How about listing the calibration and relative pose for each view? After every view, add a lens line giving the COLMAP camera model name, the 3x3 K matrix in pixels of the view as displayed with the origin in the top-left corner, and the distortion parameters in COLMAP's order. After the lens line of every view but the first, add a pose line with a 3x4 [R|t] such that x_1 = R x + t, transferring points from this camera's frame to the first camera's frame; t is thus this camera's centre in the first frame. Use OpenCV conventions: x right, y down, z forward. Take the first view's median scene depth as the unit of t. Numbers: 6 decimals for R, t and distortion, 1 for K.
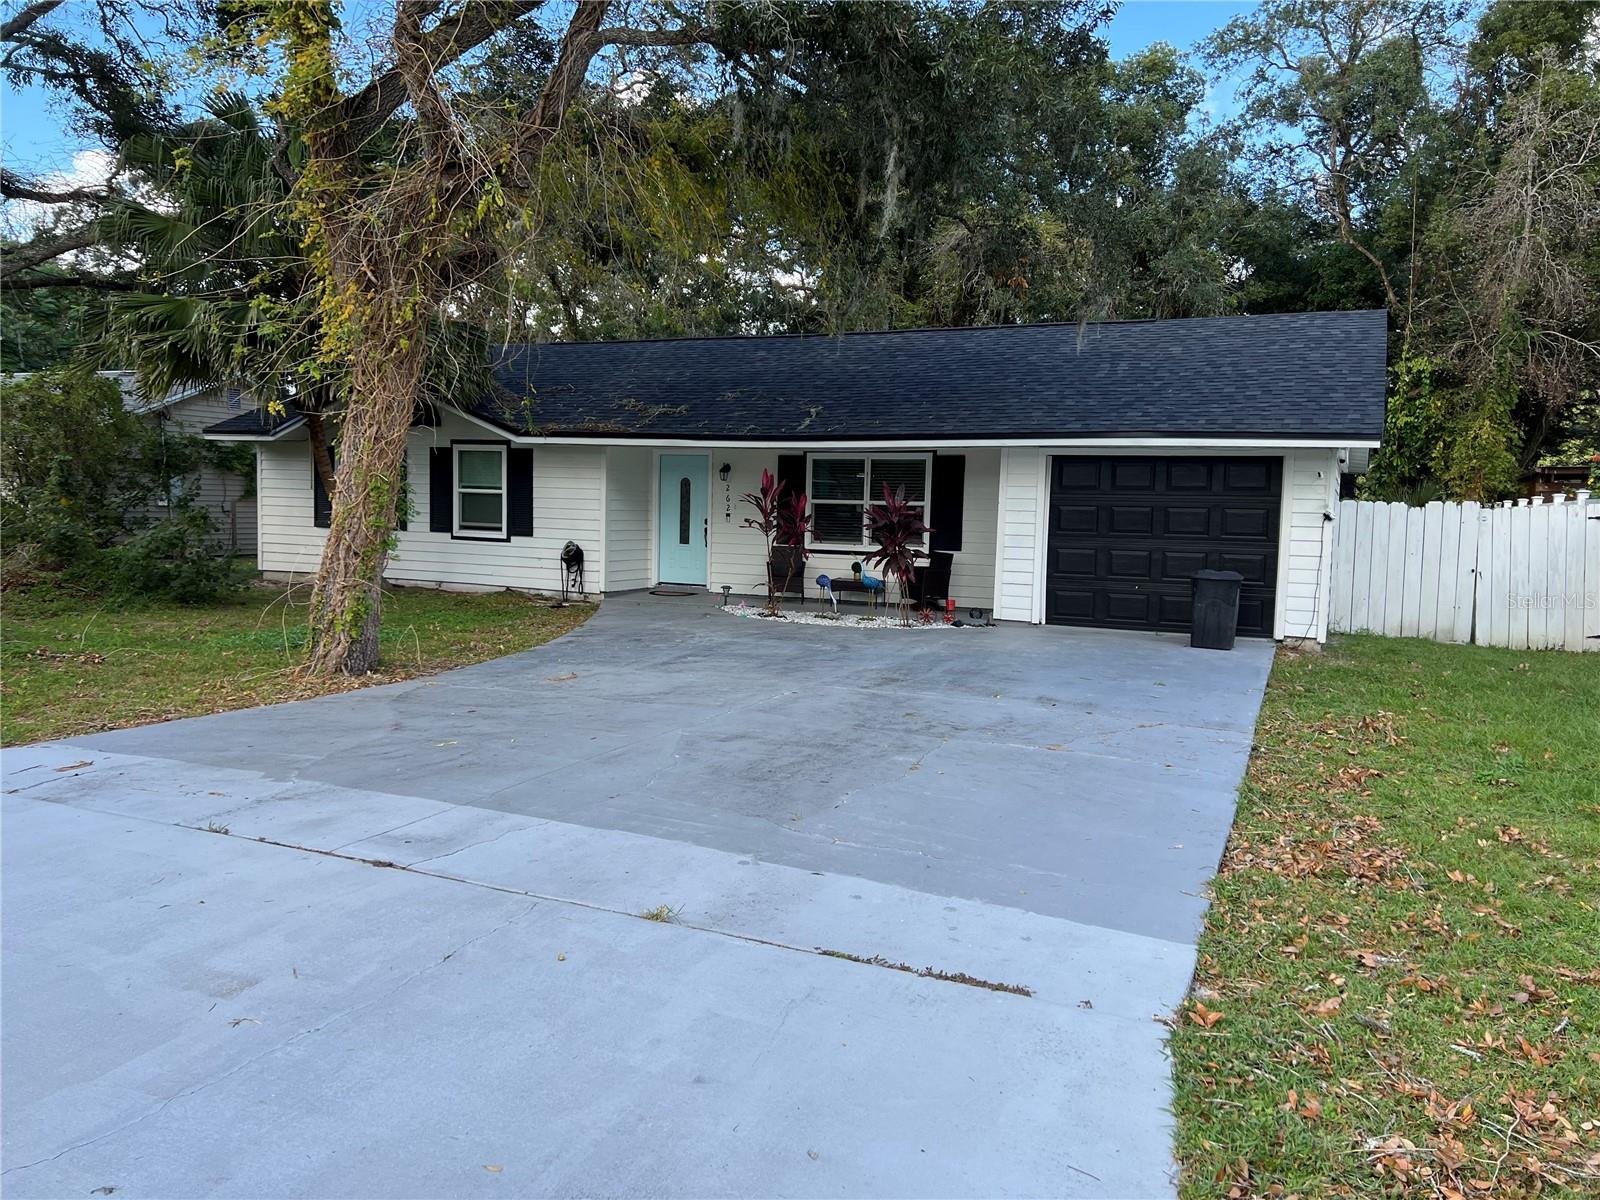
lens RADIAL K [[1206.9, 0, 800.0], [0, 1206.9, 600.0], [0, 0, 1]] dist [-0.002772, -0.001814]
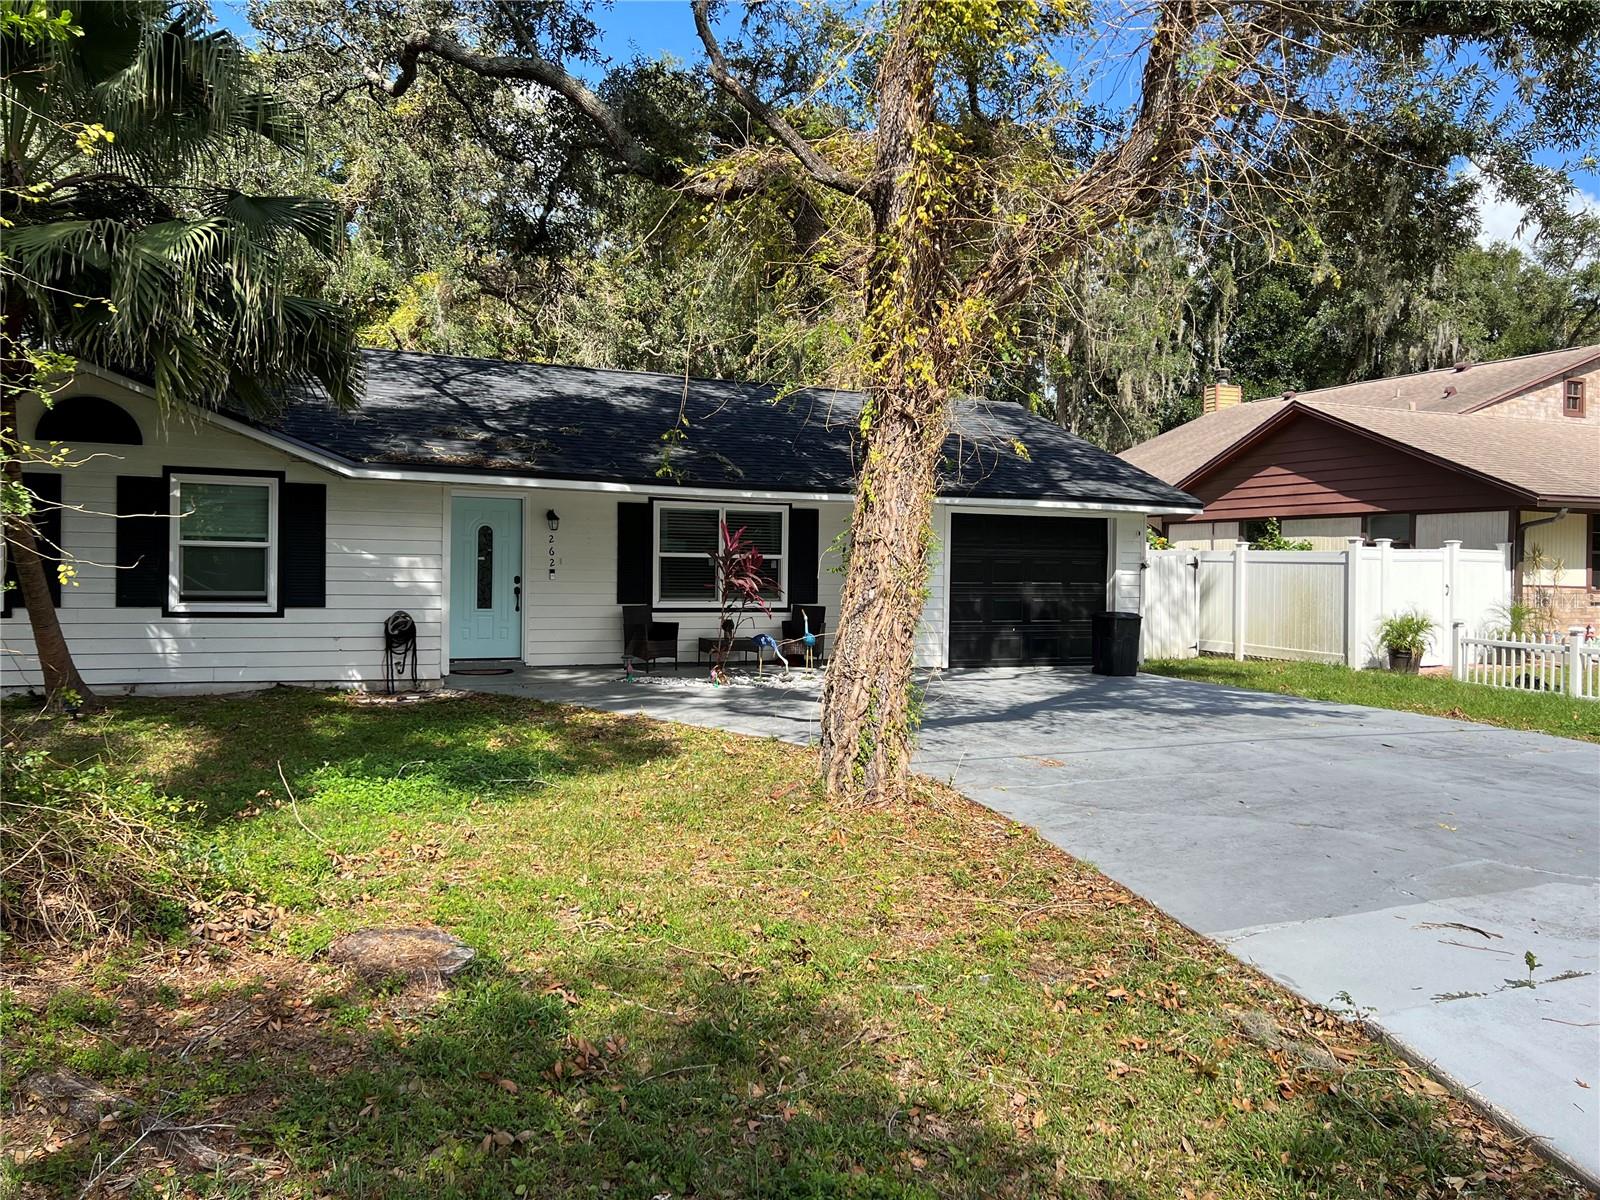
lens RADIAL K [[1206.9, 0, 800.0], [0, 1206.9, 600.0], [0, 0, 1]] dist [-0.002772, -0.001814]
pose [[0.631368, -0.041057, 0.774396, -0.606899], [0.057978, 0.998302, 0.005659, -0.045439], [-0.773313, 0.041325, 0.632676, 0.334631]]
